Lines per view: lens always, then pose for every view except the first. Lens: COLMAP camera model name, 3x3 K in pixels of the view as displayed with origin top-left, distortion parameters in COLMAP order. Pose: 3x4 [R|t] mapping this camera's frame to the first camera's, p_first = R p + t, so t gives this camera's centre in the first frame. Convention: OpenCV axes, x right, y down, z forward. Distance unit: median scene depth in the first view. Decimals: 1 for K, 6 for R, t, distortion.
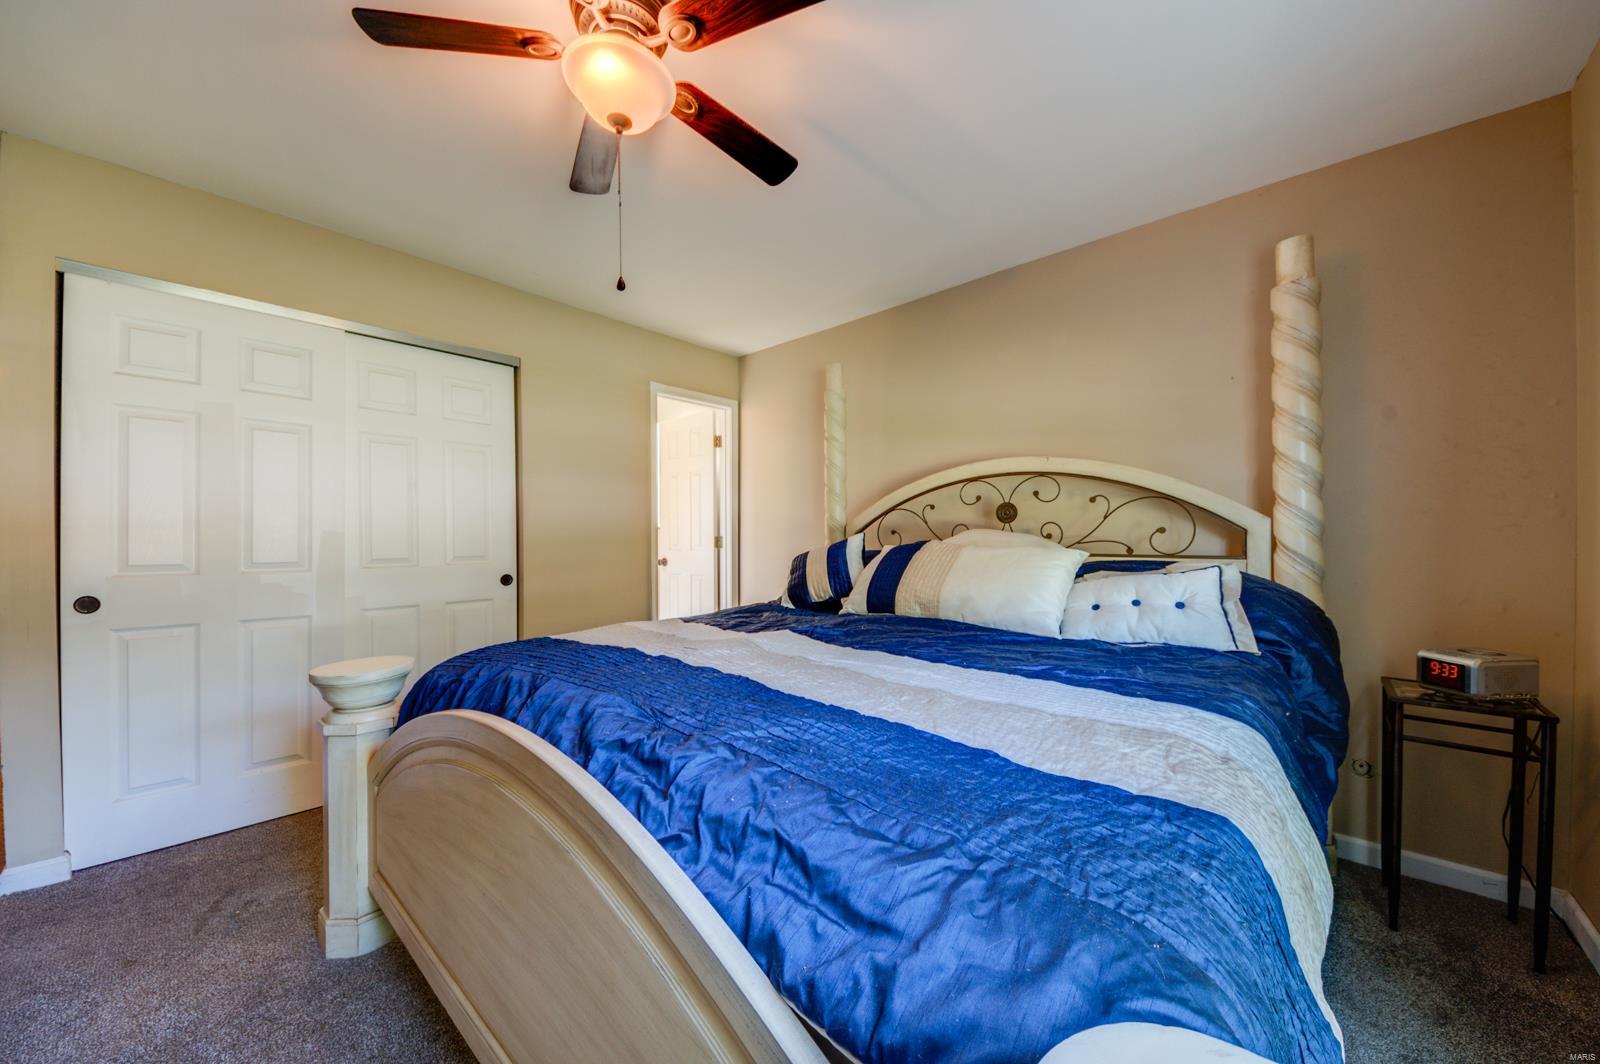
lens RADIAL K [[556.0, 0, 797.6], [0, 556.0, 536.9], [0, 0, 1]] dist [0.045377, -0.024734]
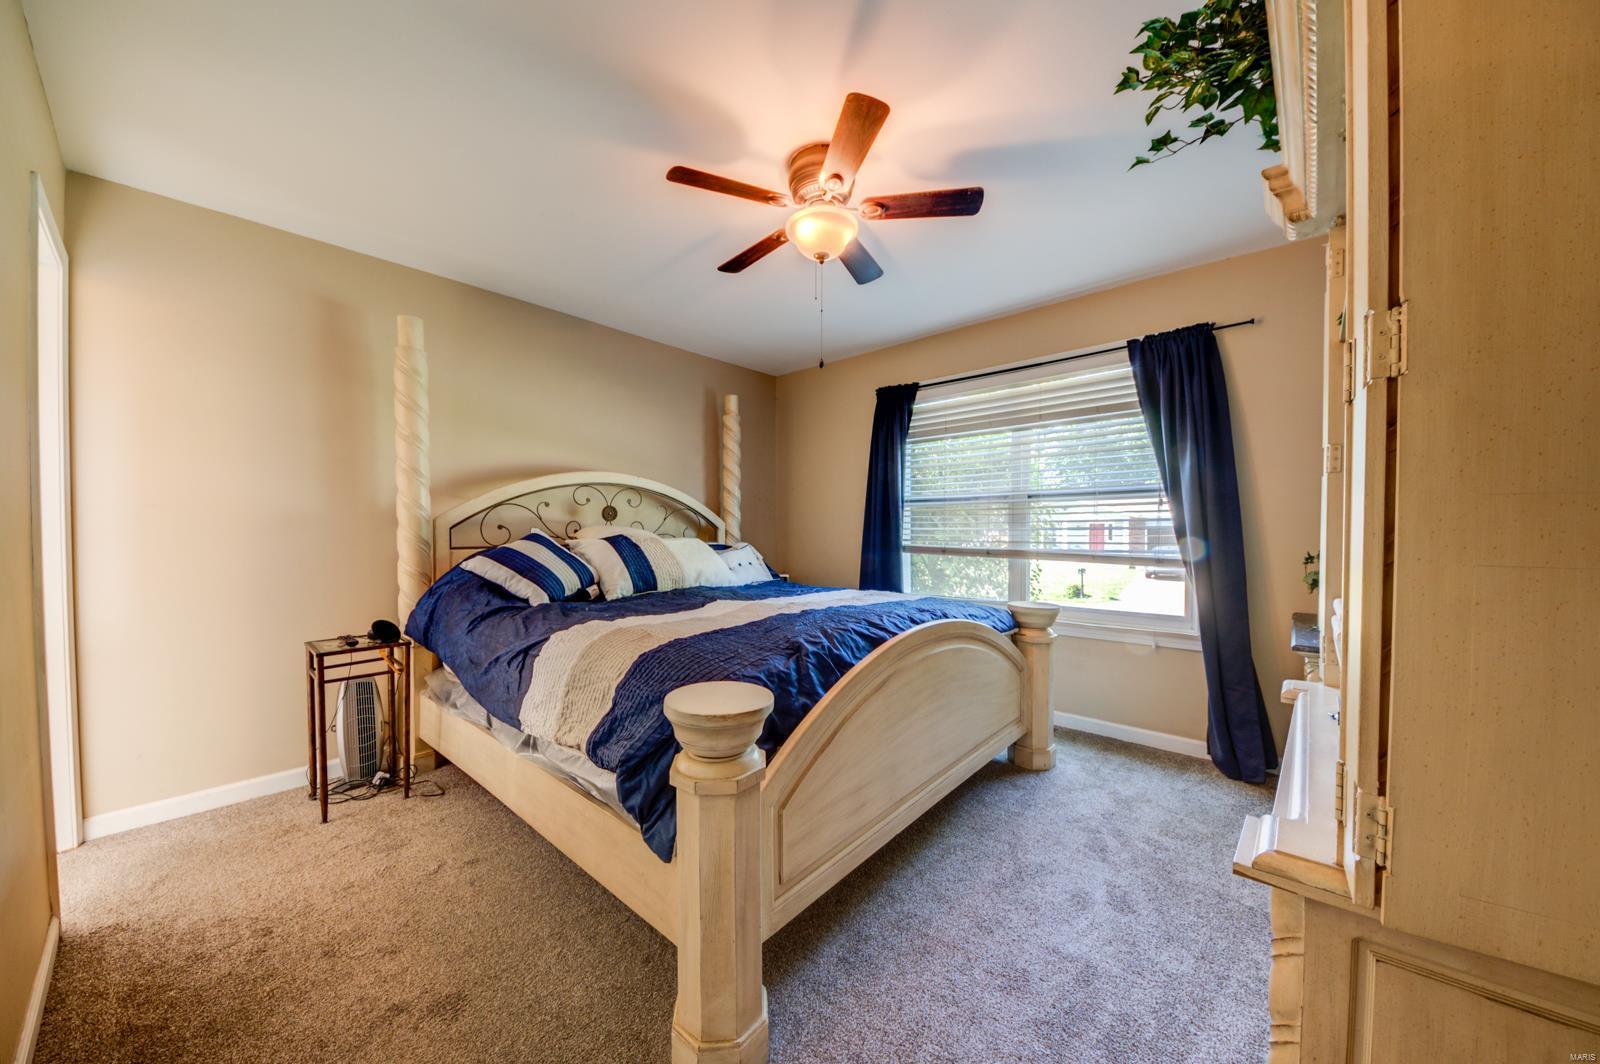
lens RADIAL K [[556.0, 0, 797.6], [0, 556.0, 536.9], [0, 0, 1]] dist [0.045377, -0.024734]
pose [[-0.035150, -0.021625, 0.999148, -1.104332], [0.001425, 0.999764, 0.021689, -0.016045], [-0.999381, 0.002186, -0.035110, 0.688835]]
